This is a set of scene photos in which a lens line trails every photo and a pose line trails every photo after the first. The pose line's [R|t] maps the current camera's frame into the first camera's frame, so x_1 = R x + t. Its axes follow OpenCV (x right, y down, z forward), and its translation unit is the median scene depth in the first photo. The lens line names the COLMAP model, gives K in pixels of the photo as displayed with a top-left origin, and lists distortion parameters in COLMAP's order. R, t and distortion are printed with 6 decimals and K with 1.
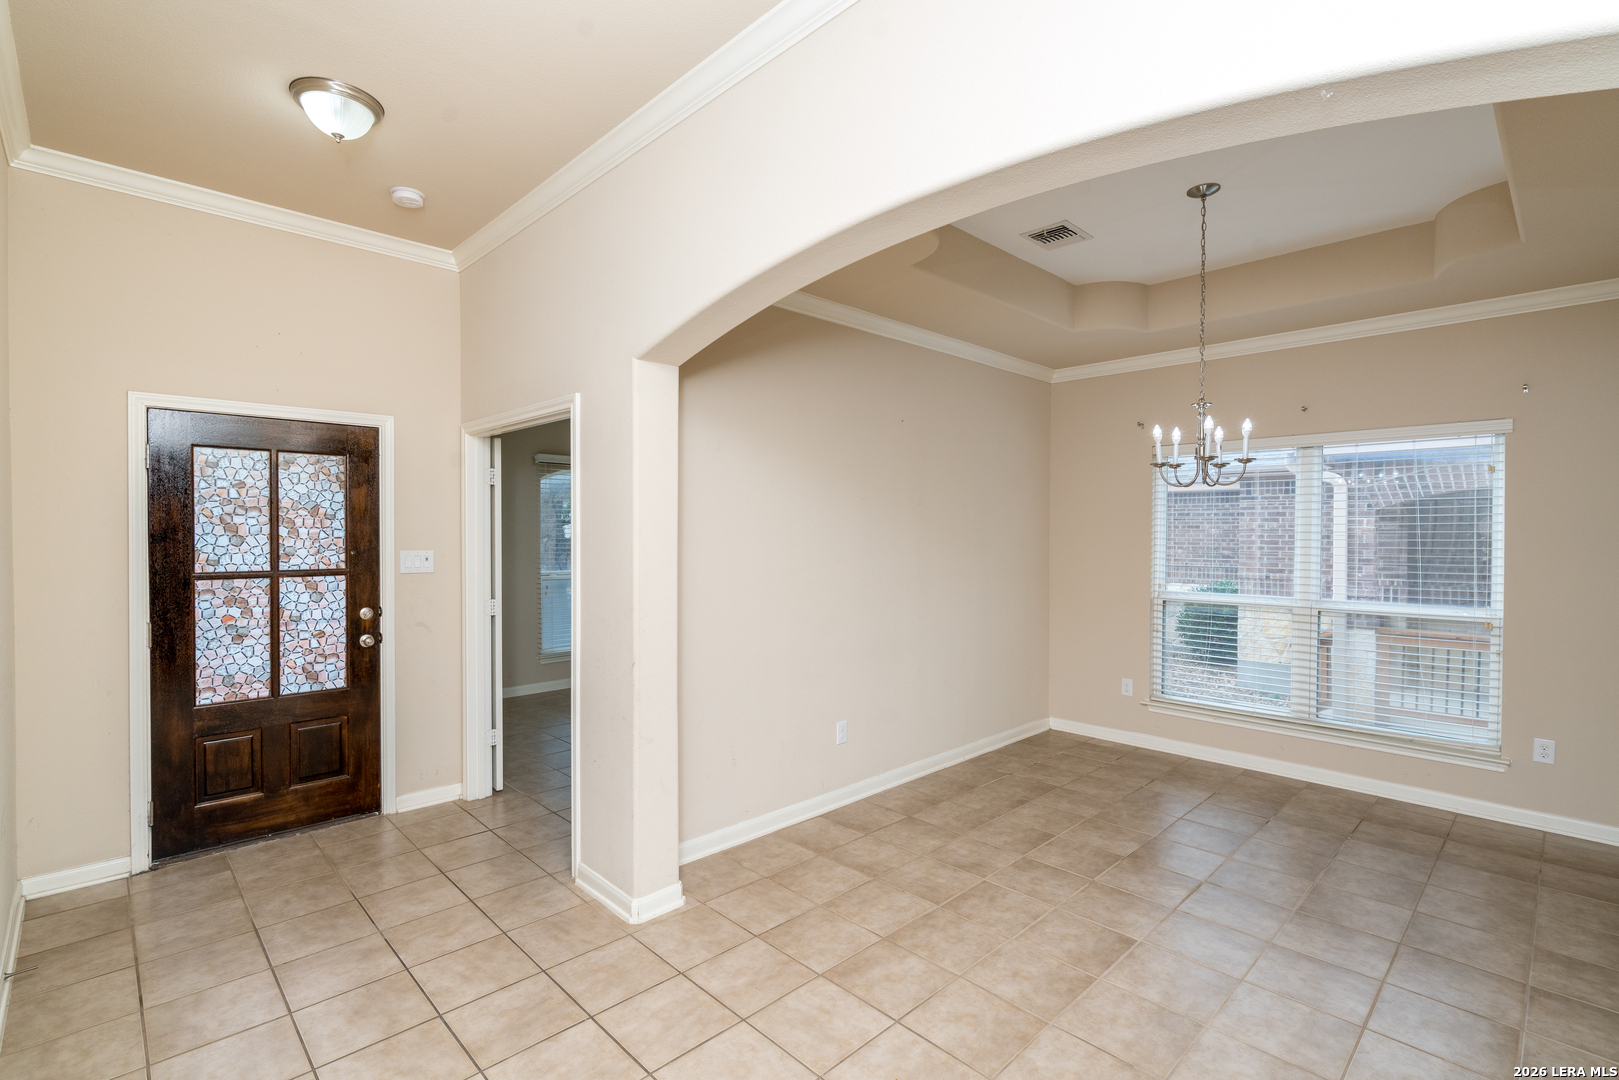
lens RADIAL K [[720.5, 0, 815.5], [0, 720.5, 551.8], [0, 0, 1]] dist [-0.010830, 0.003780]
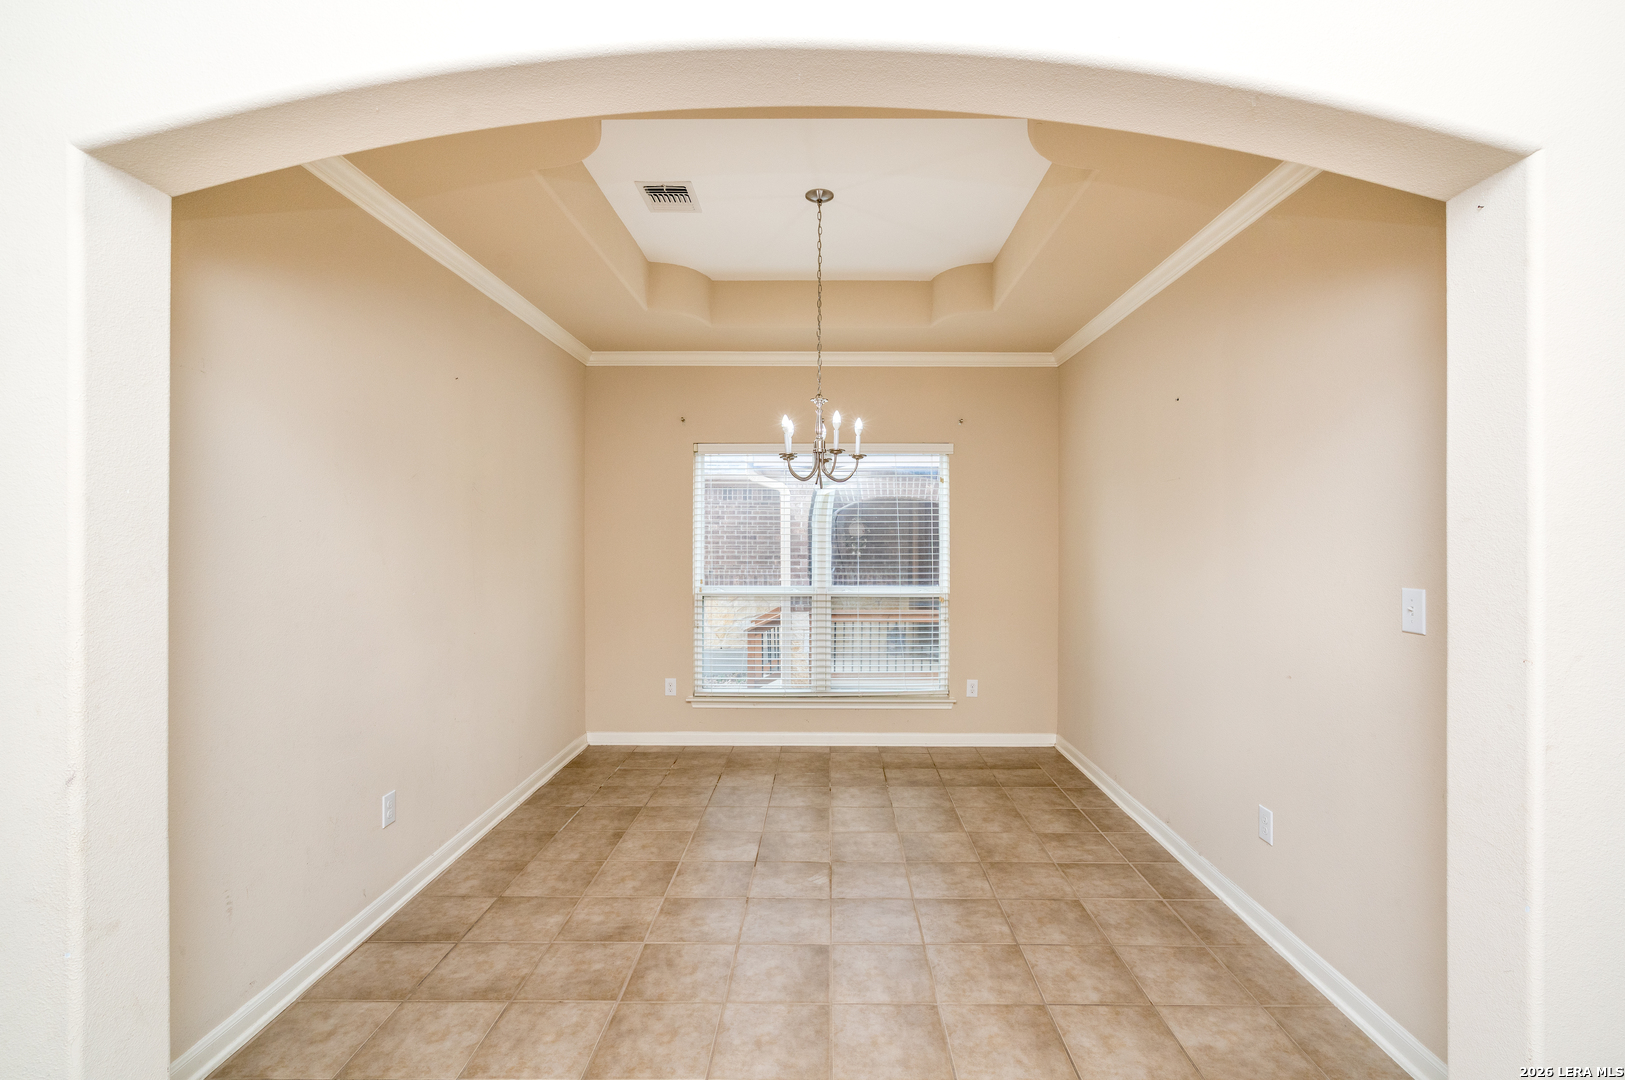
lens RADIAL K [[723.1, 0, 803.7], [0, 723.1, 542.7], [0, 0, 1]] dist [-0.010830, 0.003780]
pose [[0.711320, -0.005709, 0.702845, -0.187326], [0.019778, 0.999734, -0.011896, 0.010772], [-0.702590, 0.022363, 0.711244, 0.244387]]
